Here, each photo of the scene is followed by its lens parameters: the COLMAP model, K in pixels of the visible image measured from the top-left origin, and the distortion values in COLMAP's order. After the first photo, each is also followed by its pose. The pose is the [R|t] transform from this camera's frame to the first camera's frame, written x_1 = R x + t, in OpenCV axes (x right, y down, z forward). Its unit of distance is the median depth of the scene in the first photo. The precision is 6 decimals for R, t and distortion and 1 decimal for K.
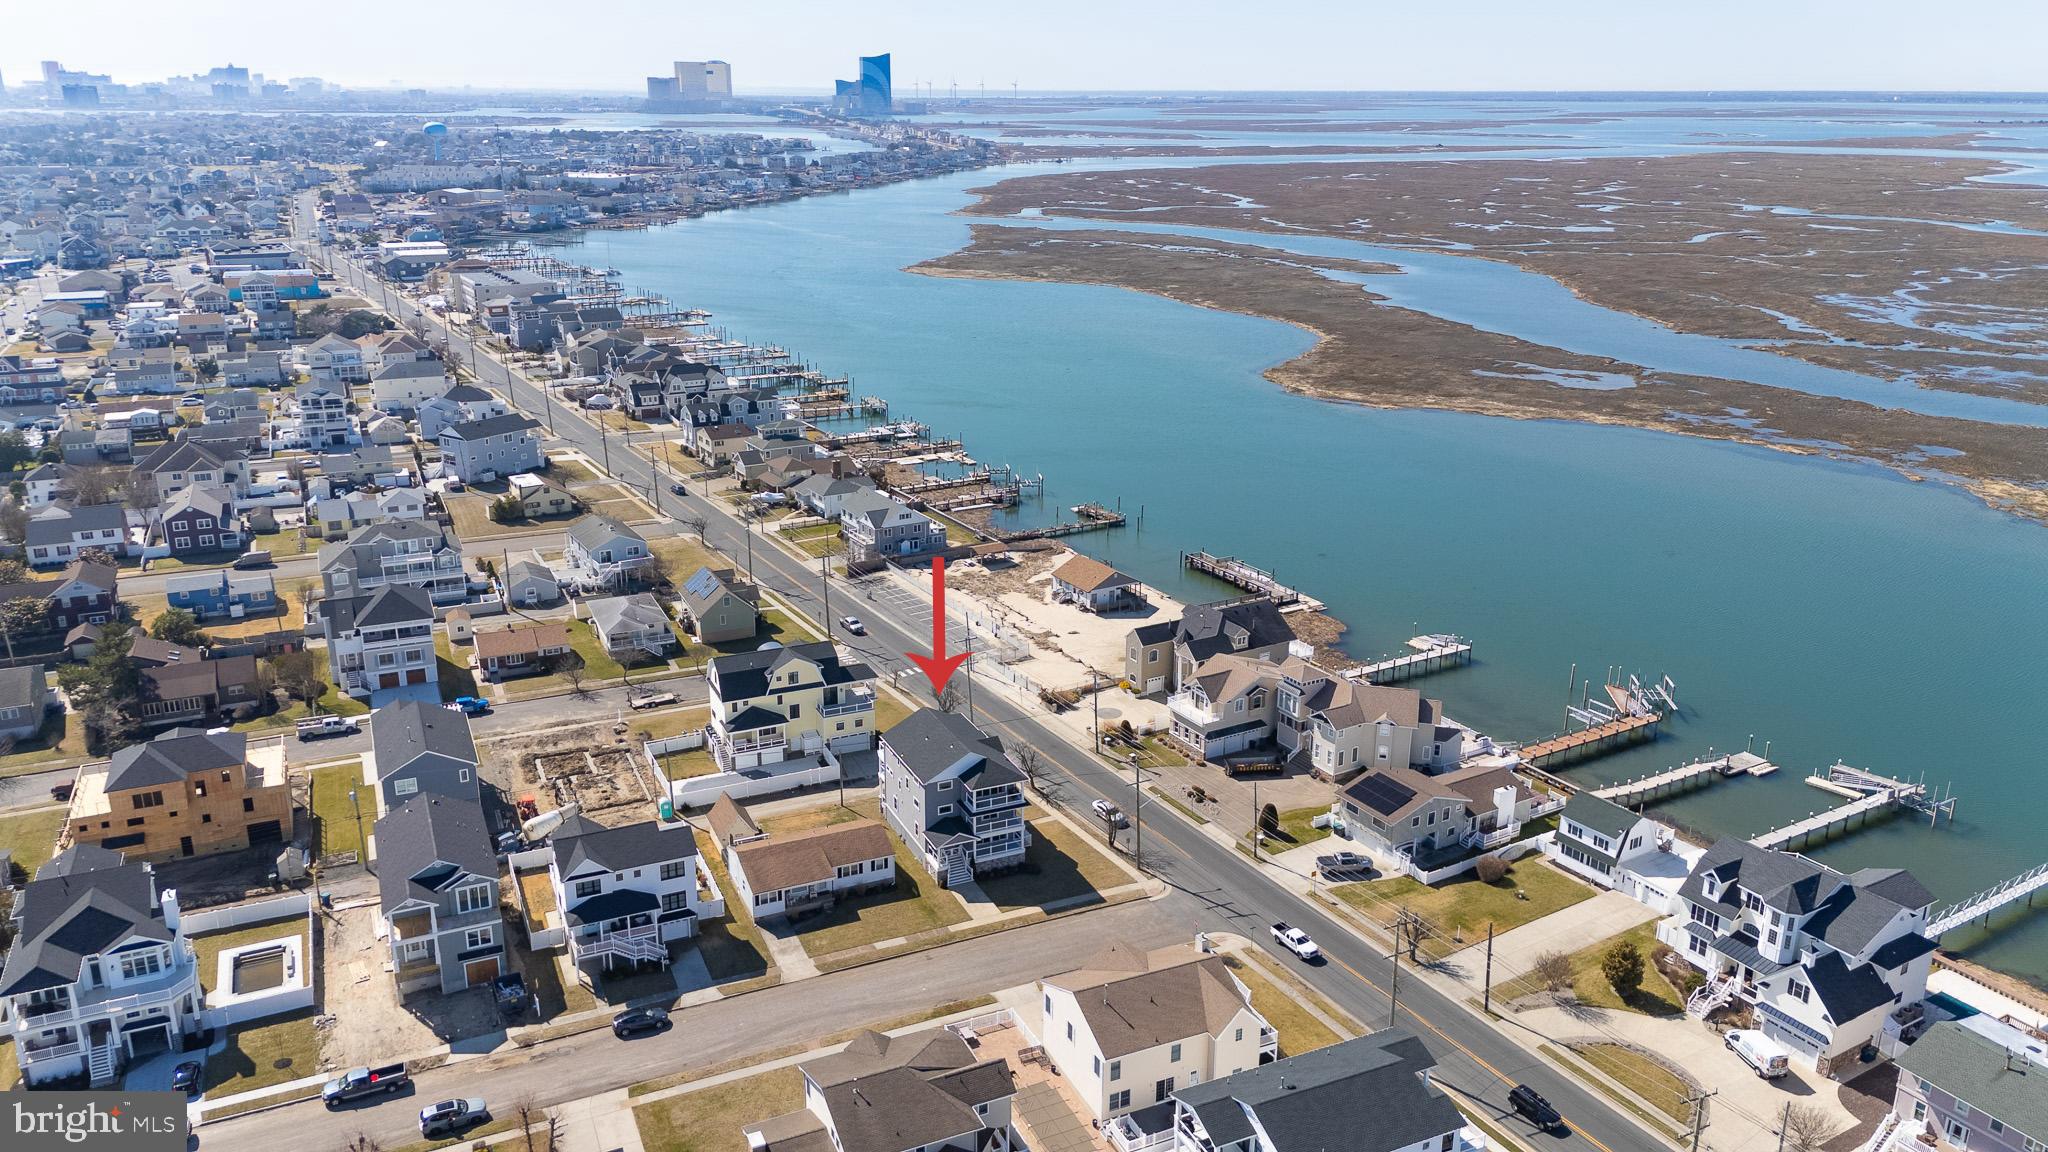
lens RADIAL K [[1497.5, 0, 1024.0], [0, 1497.5, 576.0], [0, 0, 1]] dist [0.097042, -0.113595]
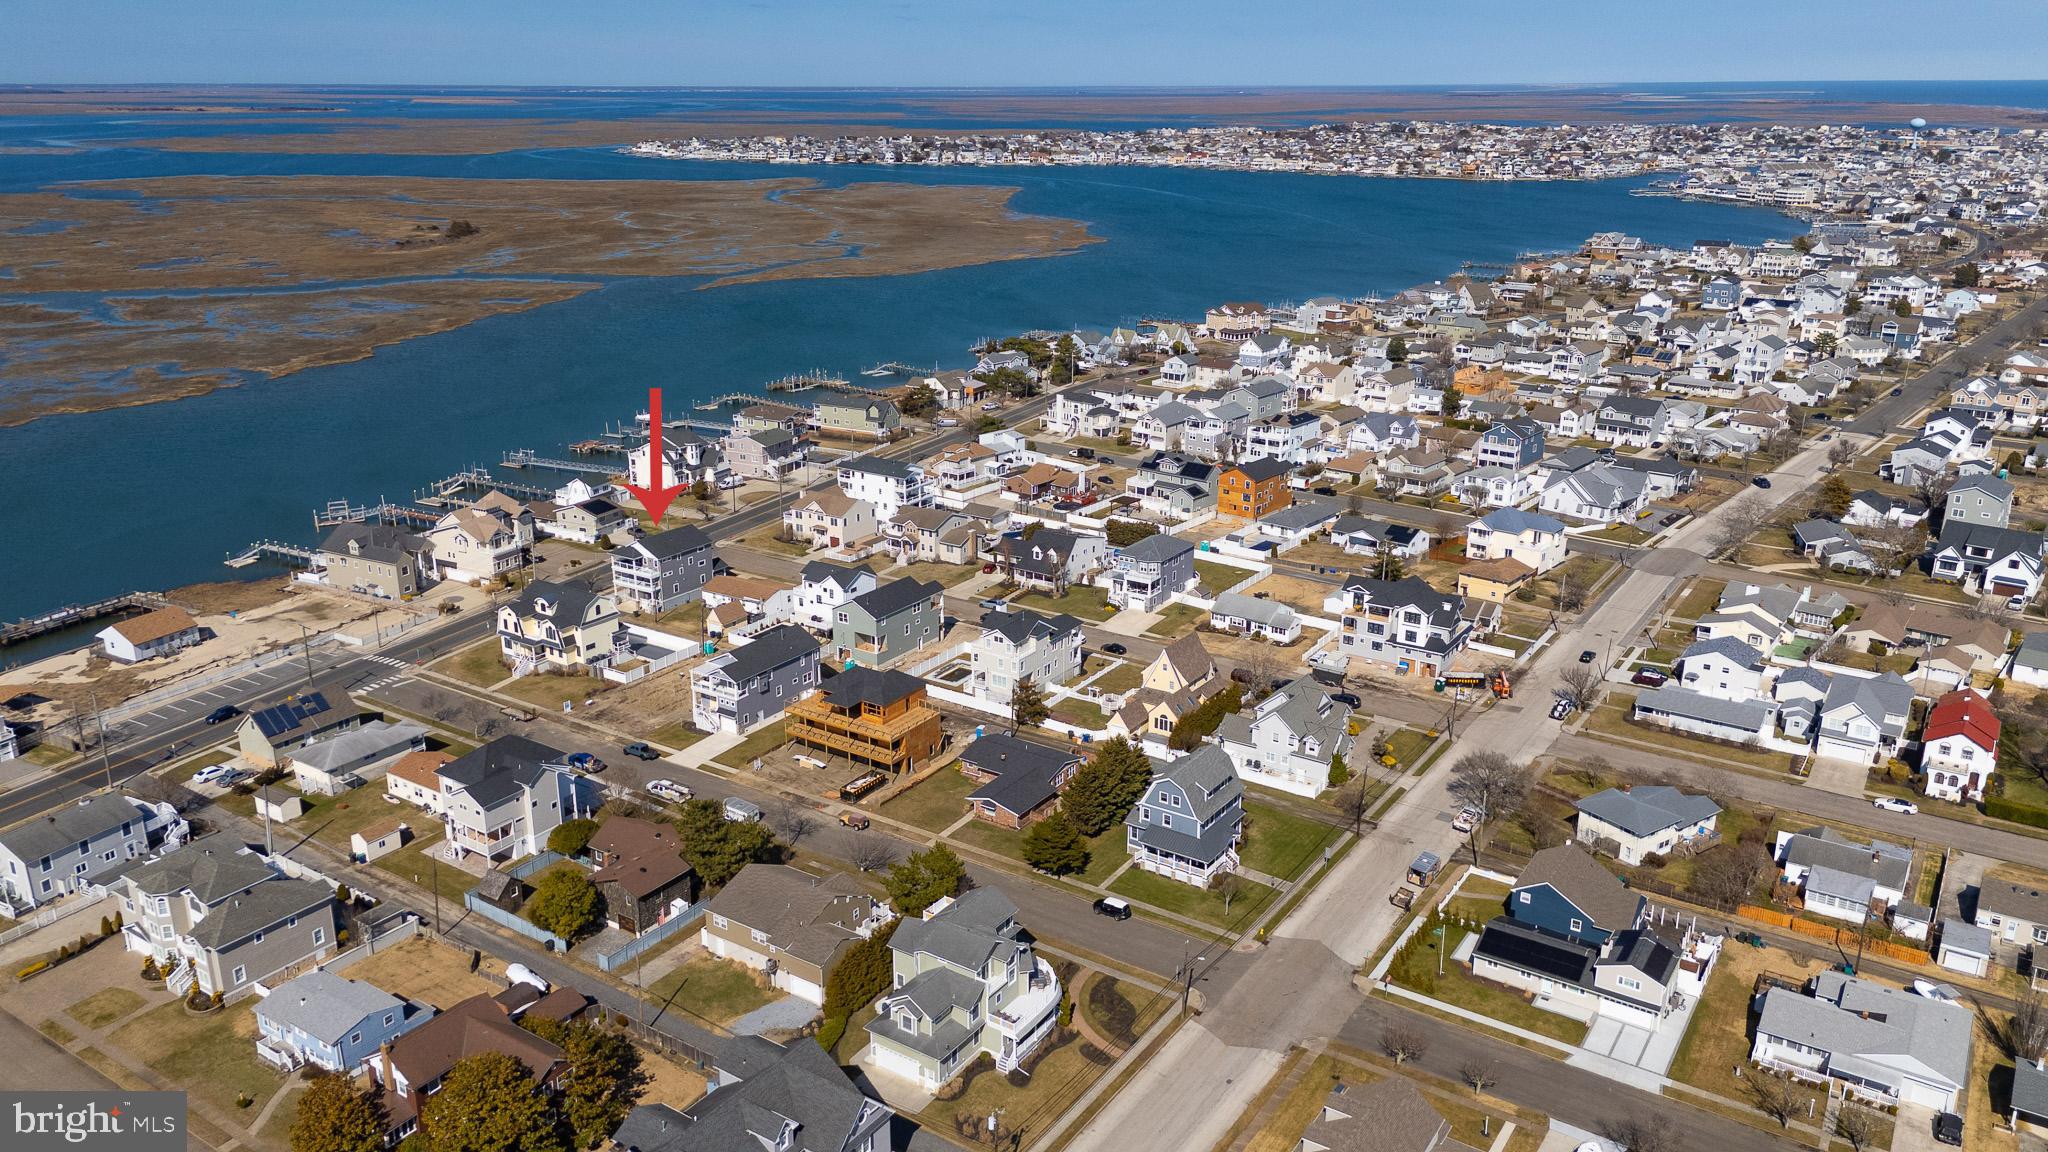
lens RADIAL K [[1497.5, 0, 1024.0], [0, 1497.5, 576.0], [0, 0, 1]] dist [0.097042, -0.113595]
pose [[-0.519688, -0.271250, 0.810153, -1.435369], [0.261045, 0.852499, 0.452880, -0.451111], [-0.813499, 0.446843, -0.372225, 1.149145]]
